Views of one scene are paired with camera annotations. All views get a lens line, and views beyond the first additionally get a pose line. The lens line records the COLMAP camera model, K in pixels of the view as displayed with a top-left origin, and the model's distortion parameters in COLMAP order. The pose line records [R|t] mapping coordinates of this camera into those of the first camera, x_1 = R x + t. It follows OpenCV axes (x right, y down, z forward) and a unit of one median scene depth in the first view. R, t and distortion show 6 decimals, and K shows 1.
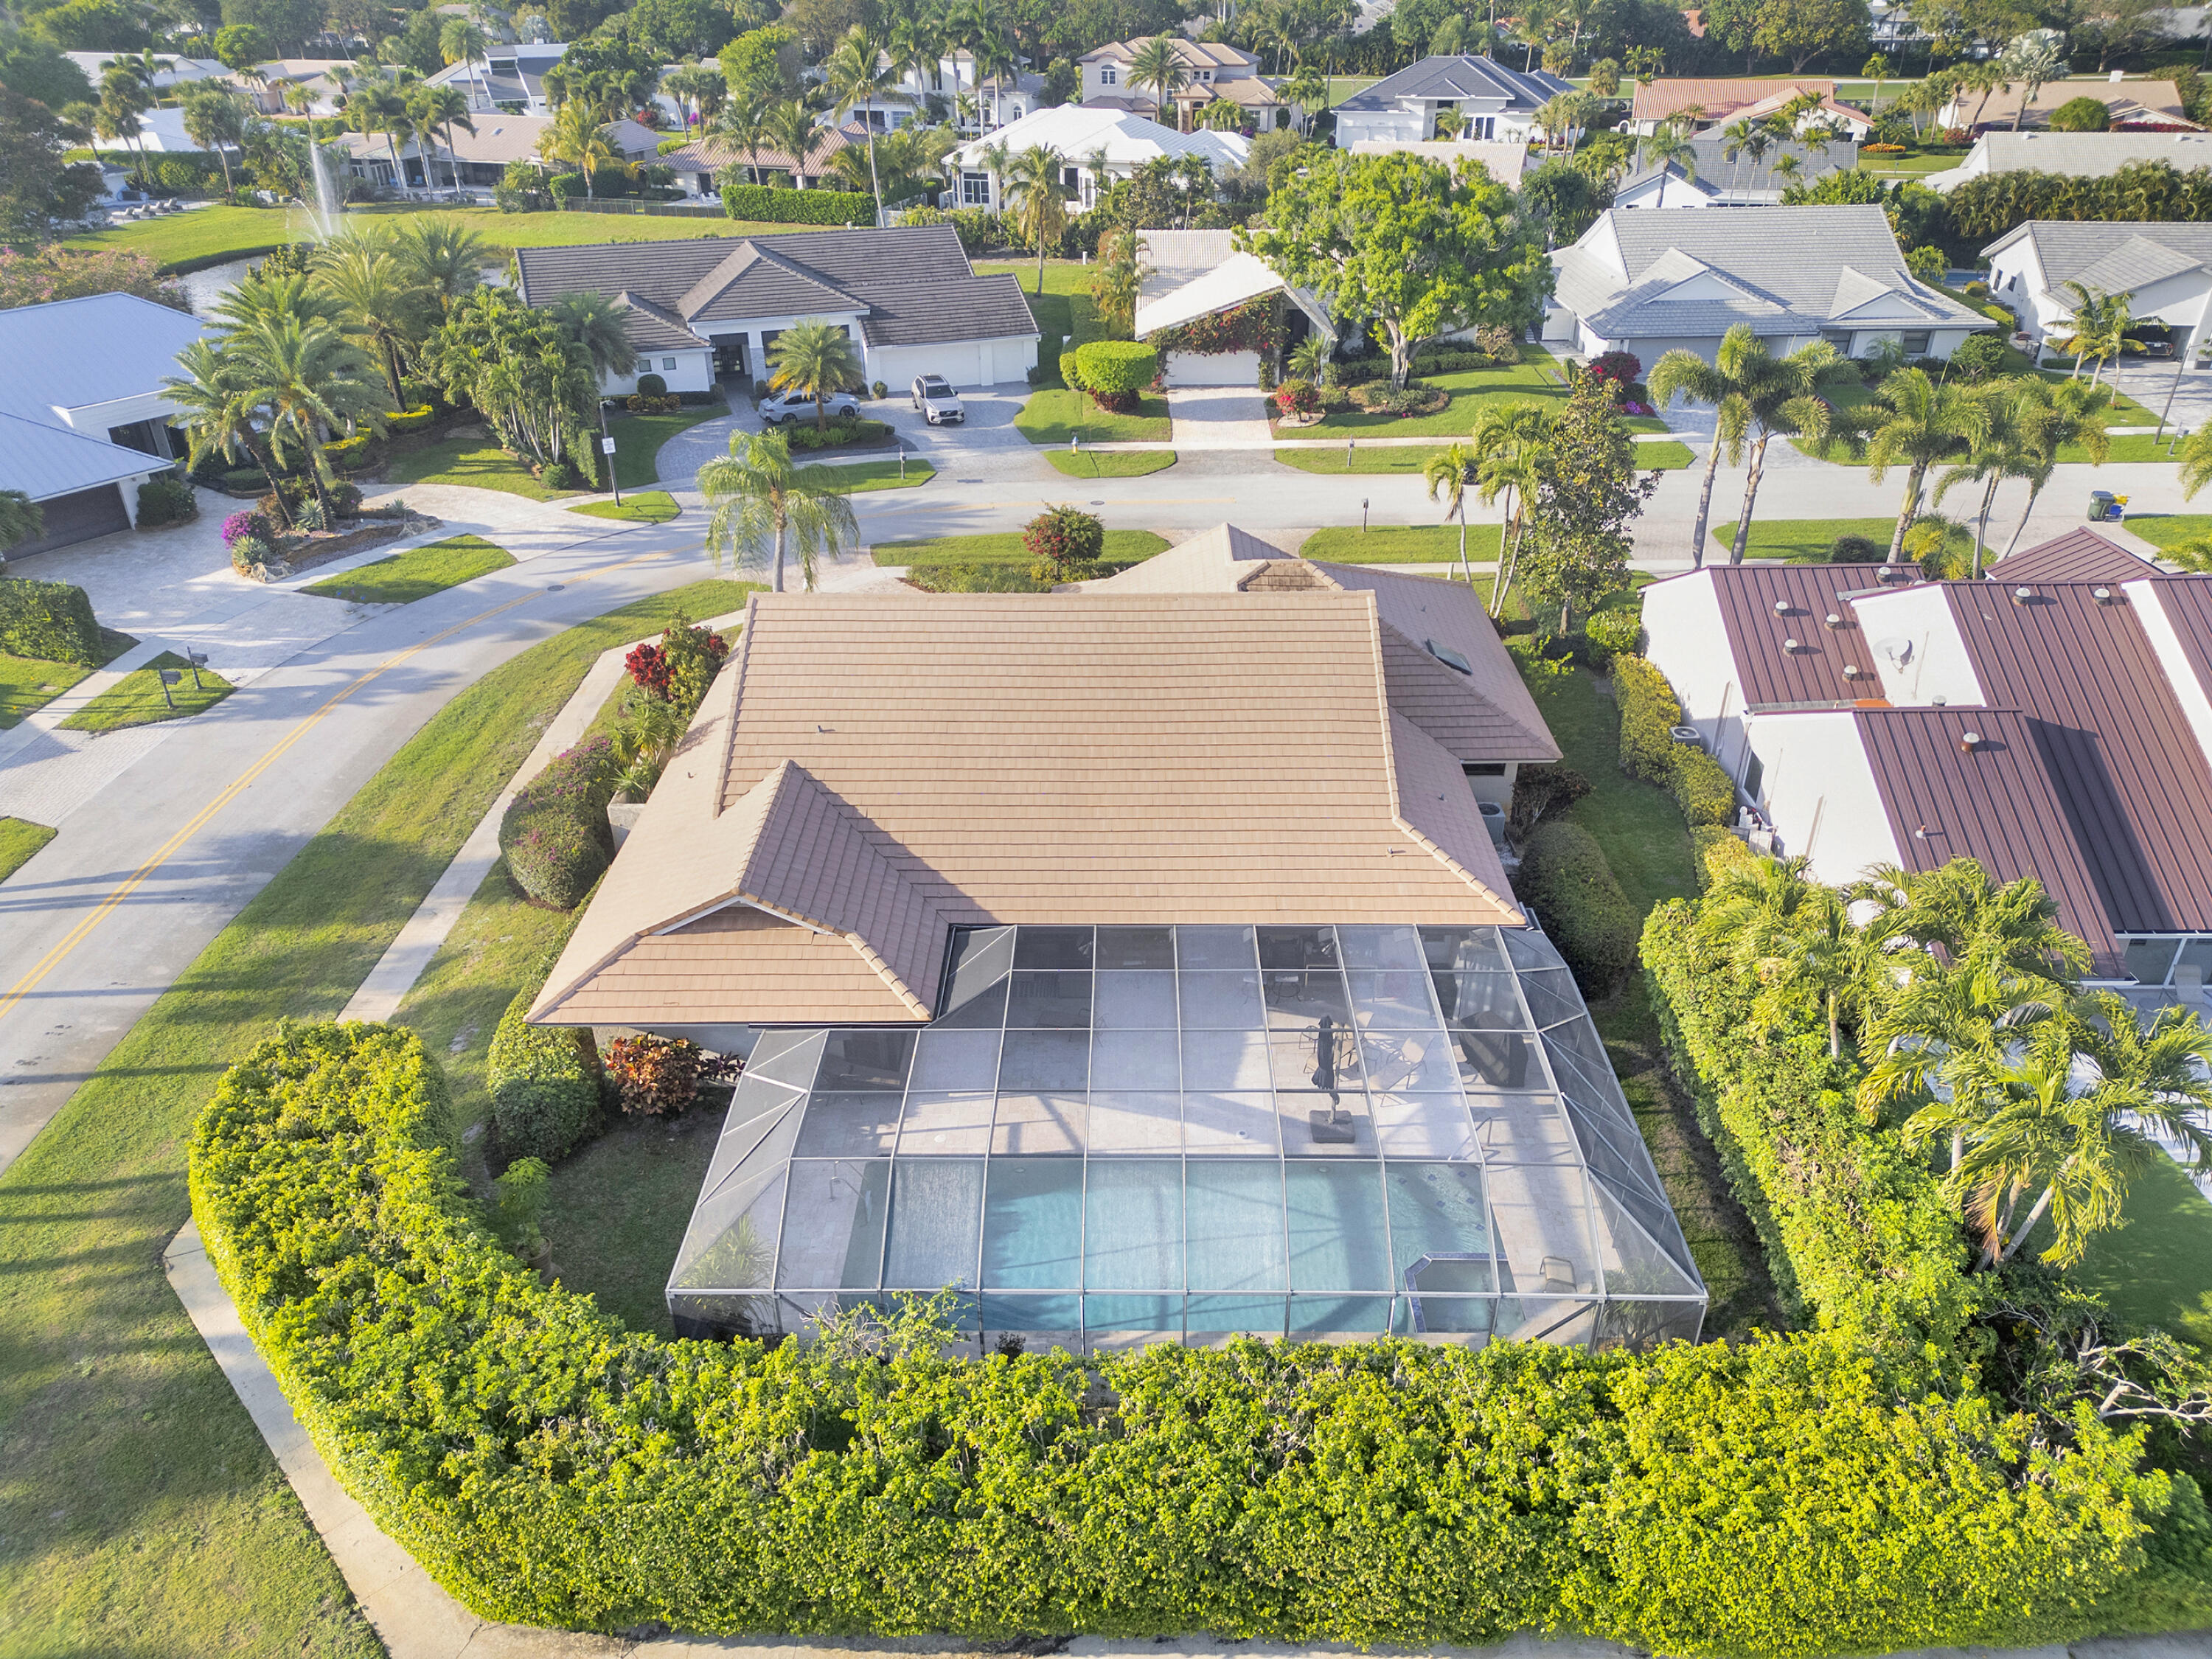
lens RADIAL K [[1523.2, 0, 1102.9], [0, 1523.2, 868.1], [0, 0, 1]] dist [0.055914, -0.050201]
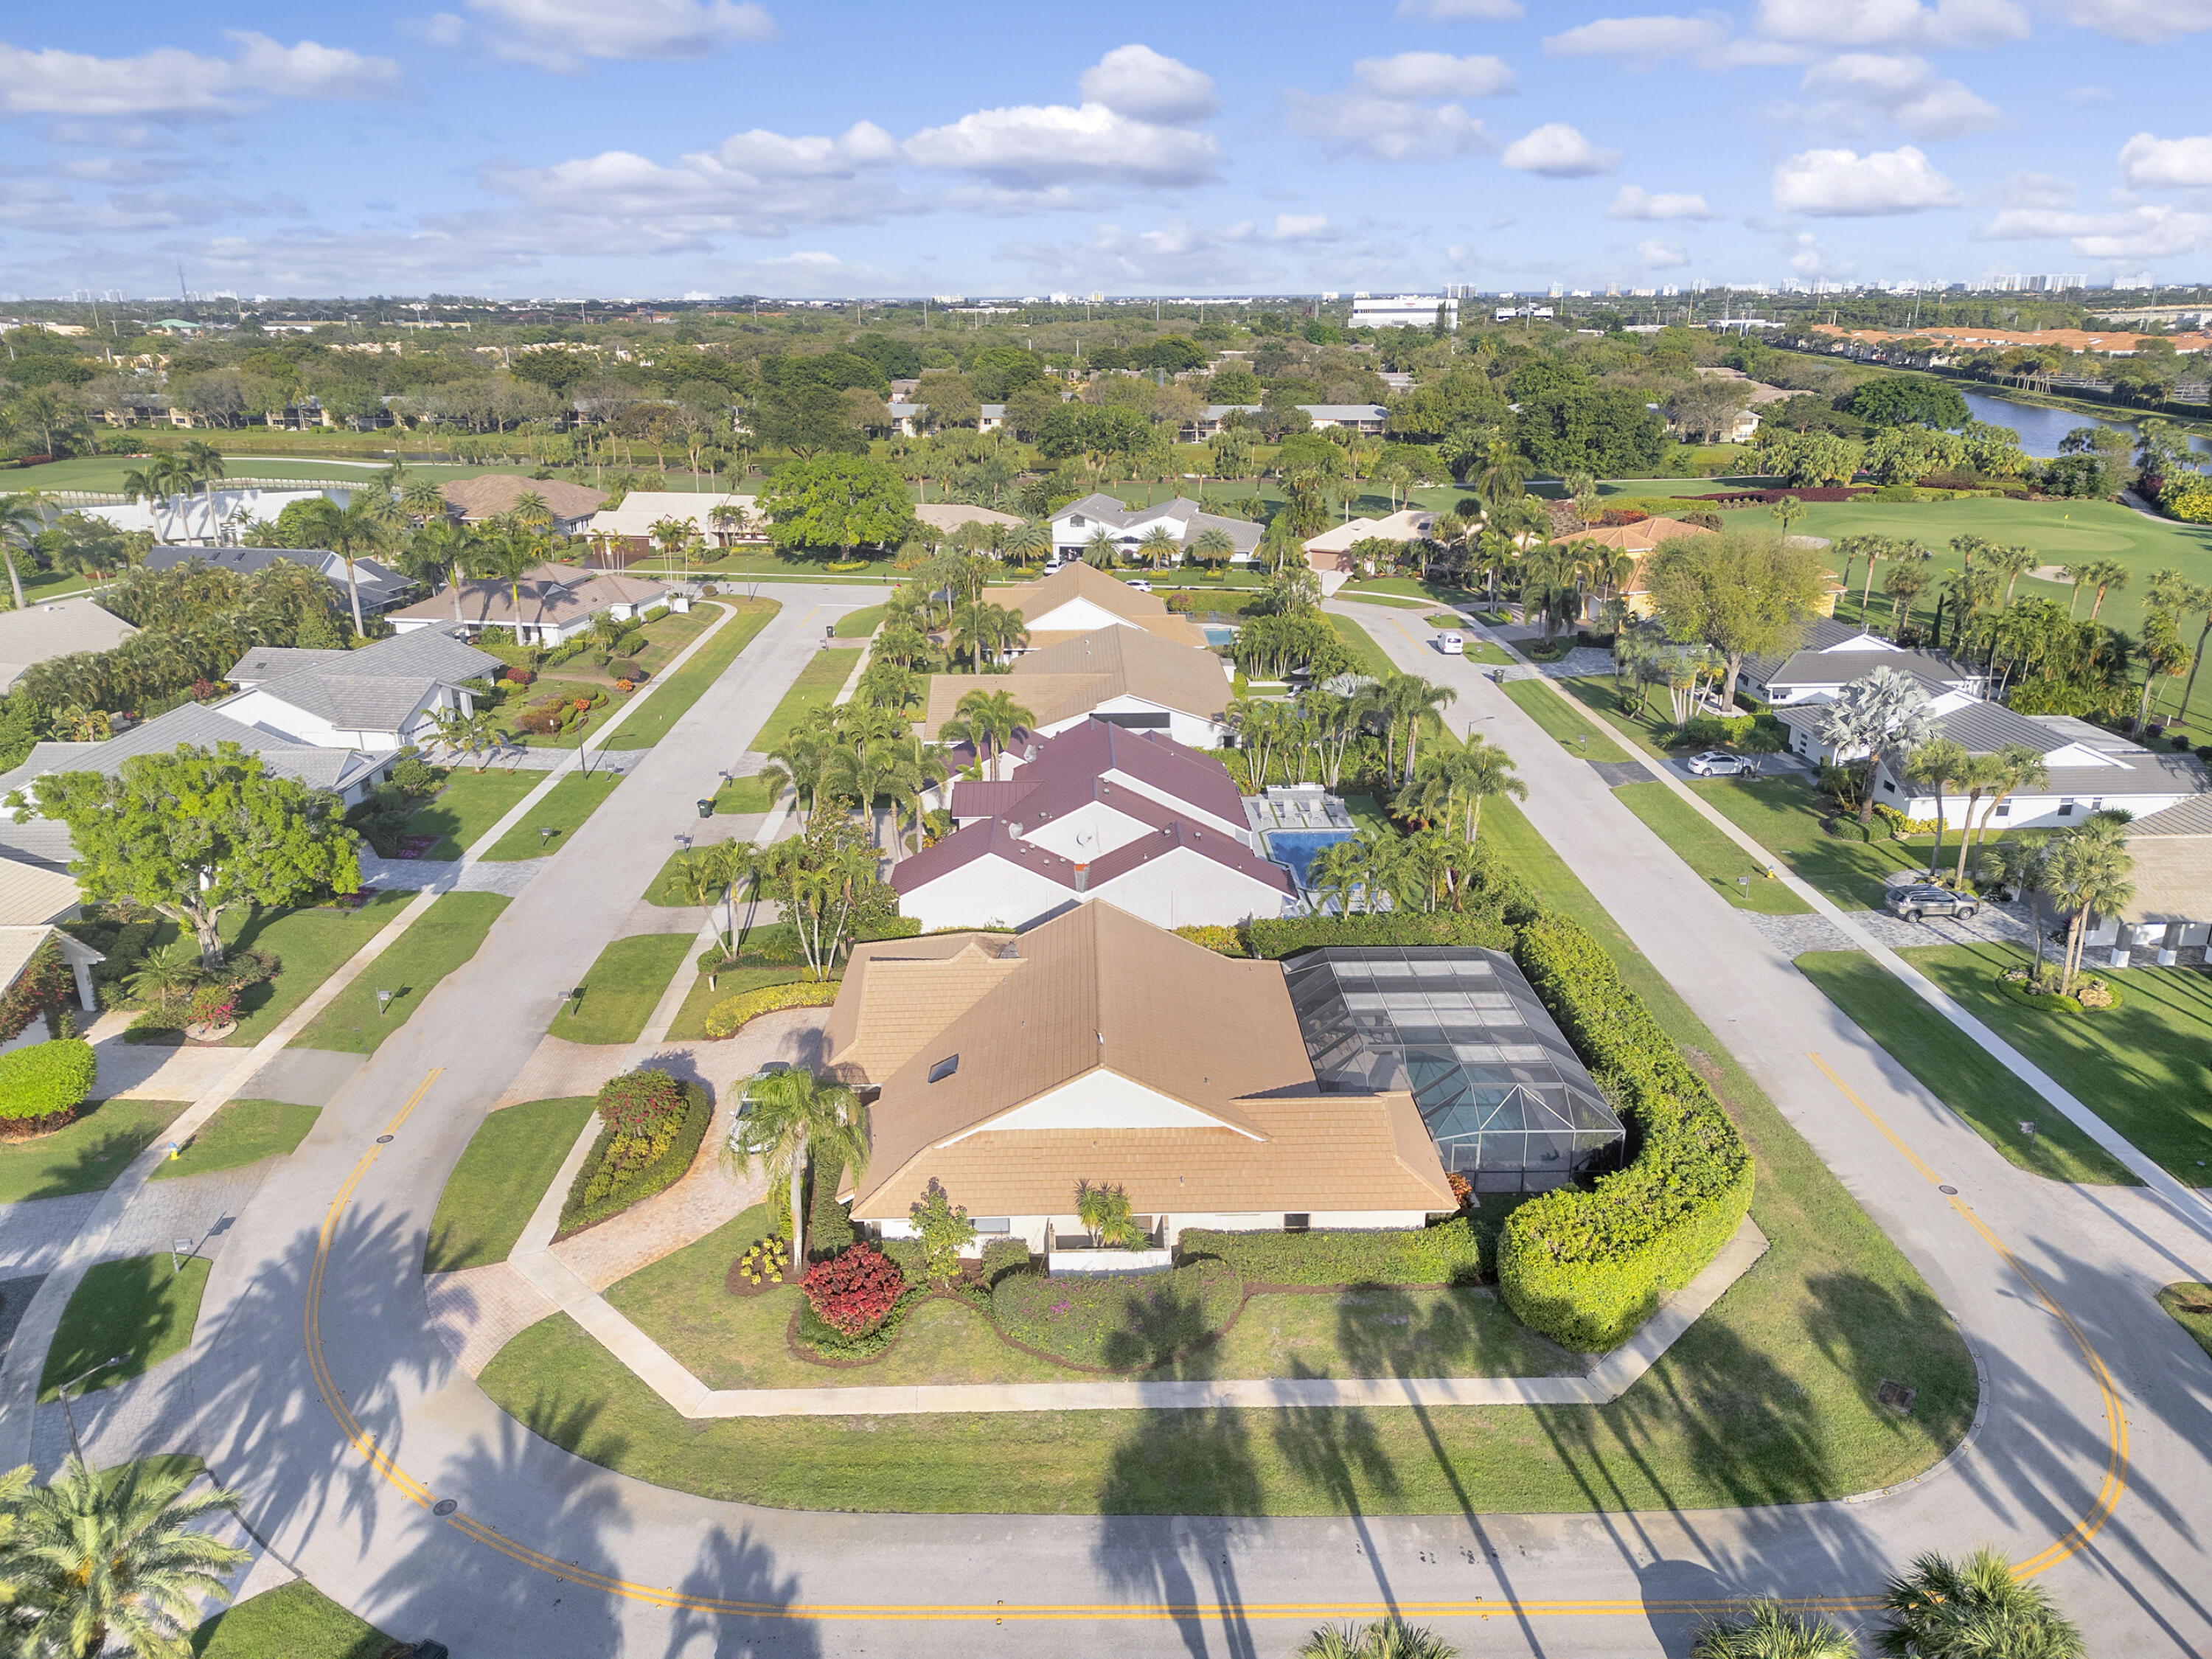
lens RADIAL K [[1523.2, 0, 1102.9], [0, 1523.2, 868.1], [0, 0, 1]] dist [0.055914, -0.050201]
pose [[-0.031875, -0.348277, 0.936850, -1.145518], [0.529490, 0.789107, 0.311368, -0.588470], [-0.847717, 0.505977, 0.159256, 0.541929]]
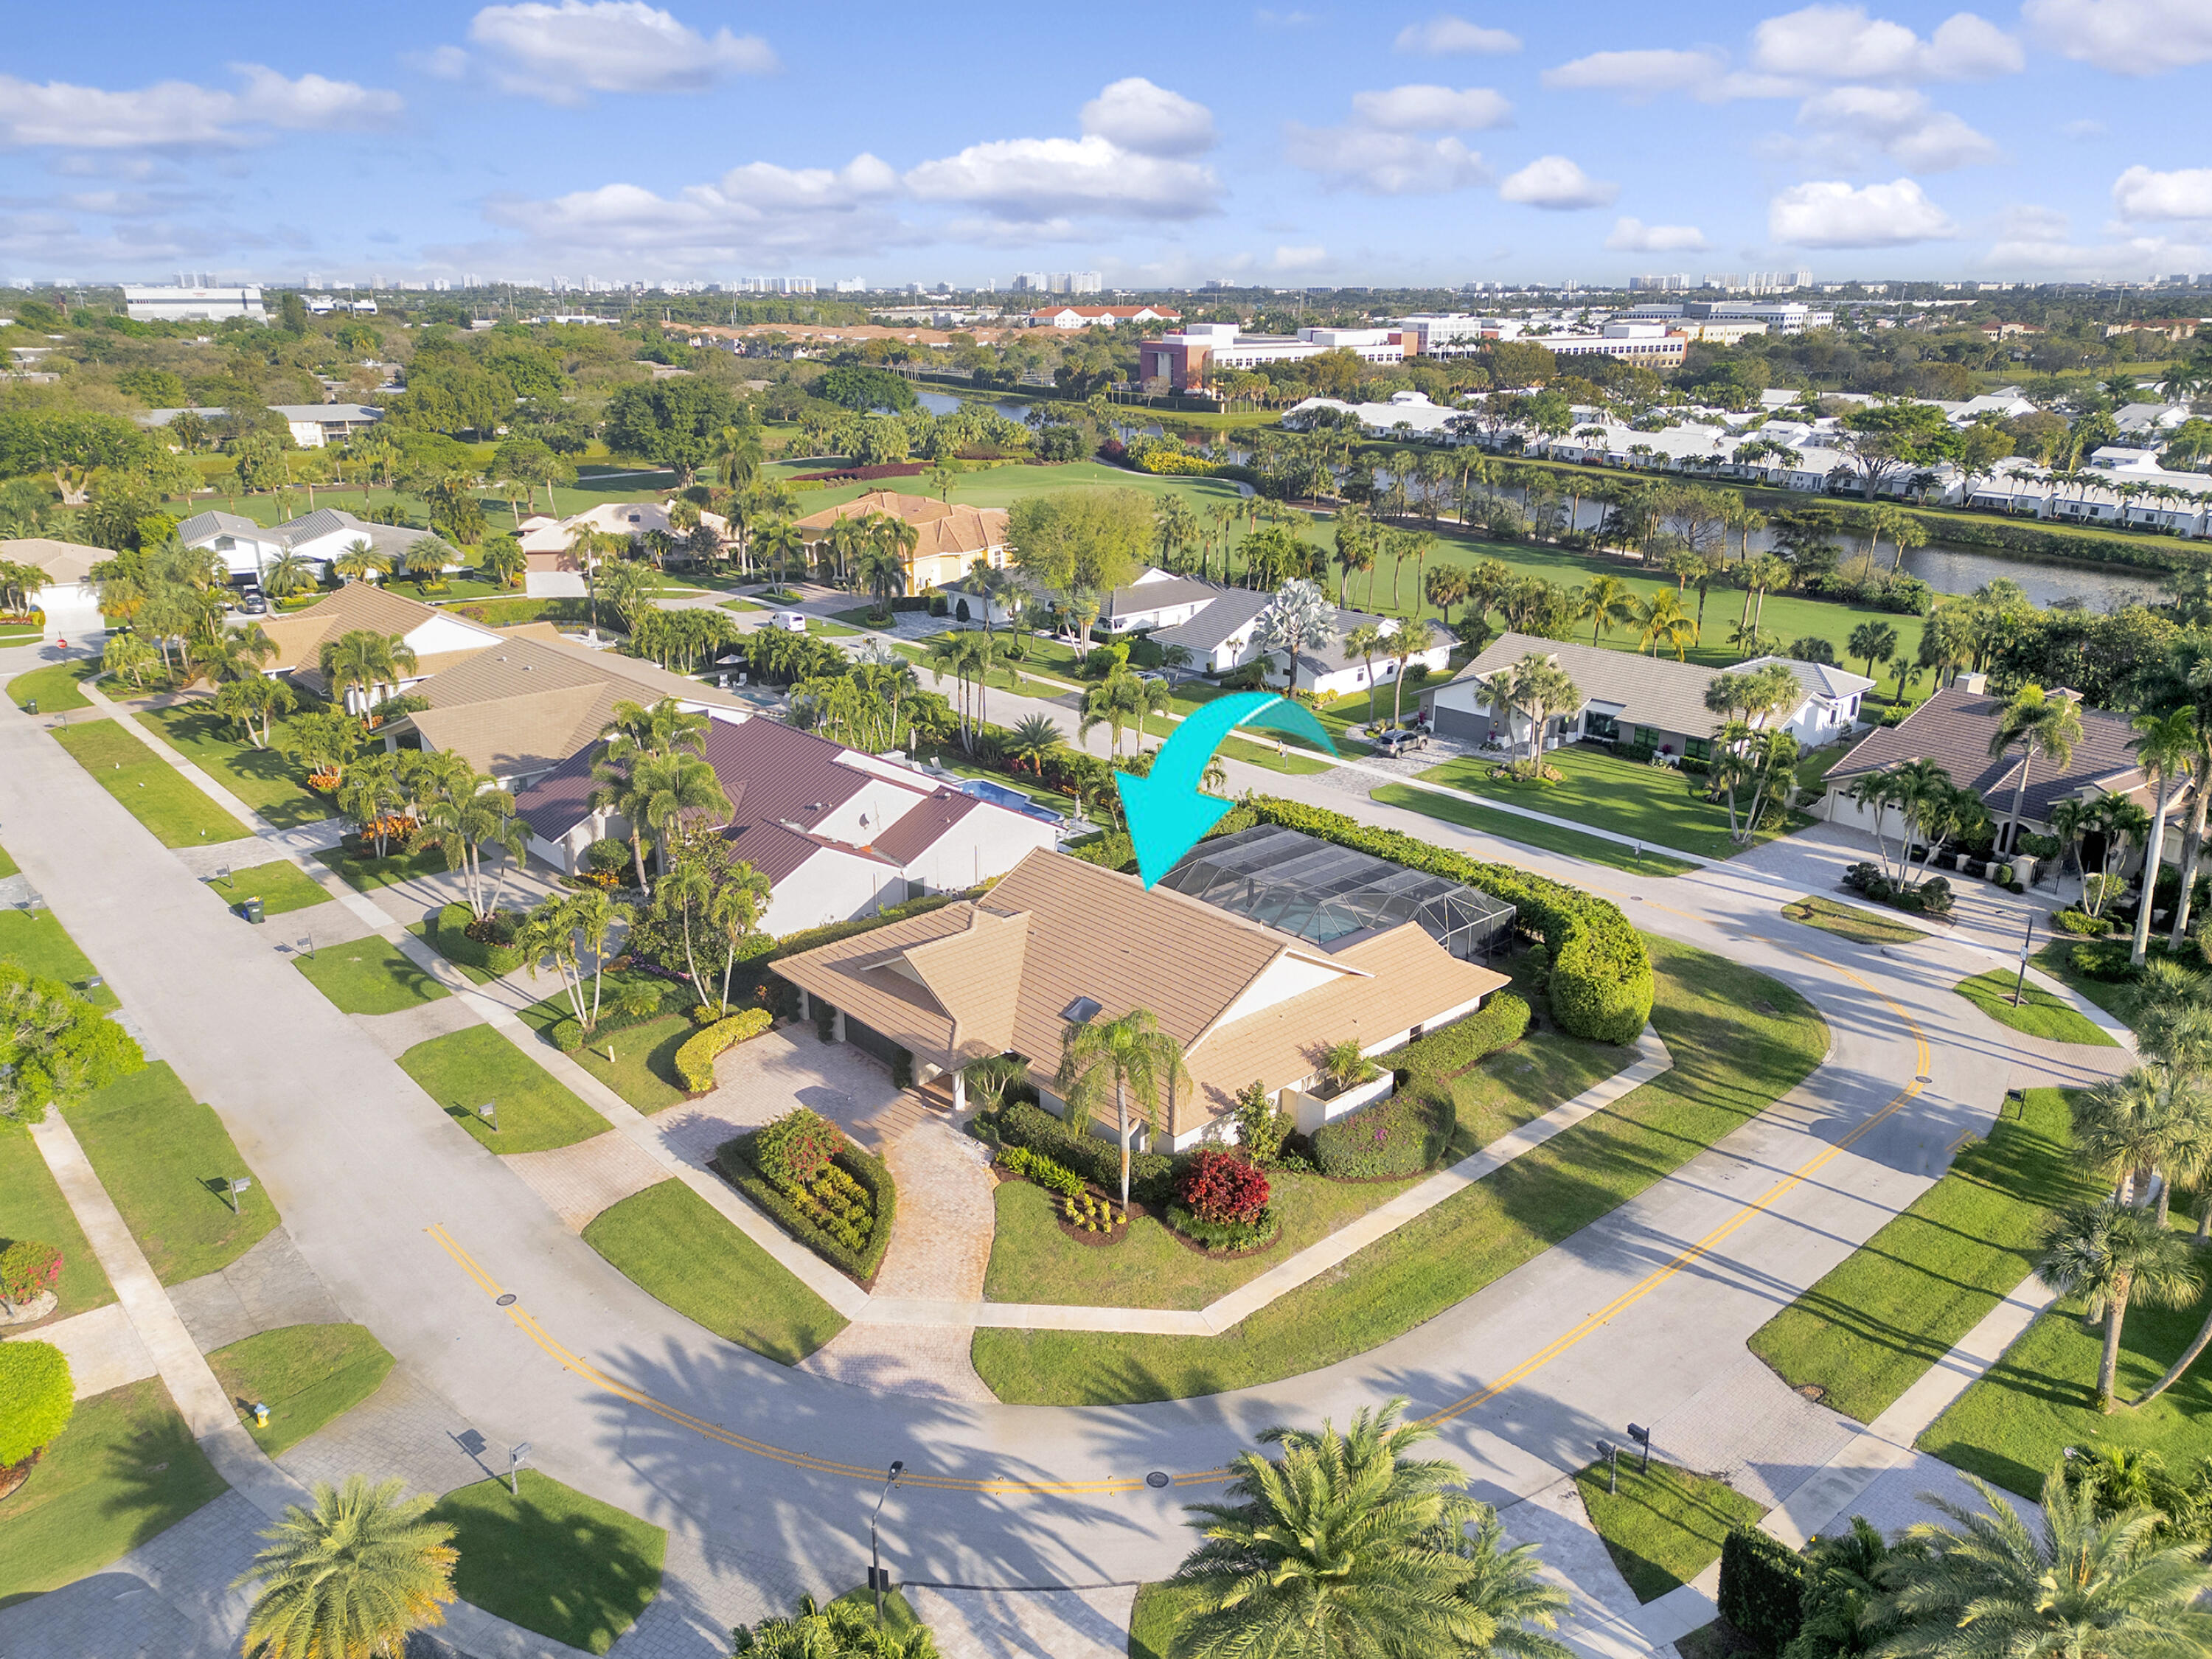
lens RADIAL K [[1578.5, 0, 1106.0], [0, 1578.5, 829.5], [0, 0, 1]] dist [0.063920, -0.072863]
pose [[-0.678649, -0.237317, 0.695066, -0.951363], [0.383561, 0.692541, 0.610956, -1.049698], [-0.626352, 0.681225, -0.378967, 1.304292]]
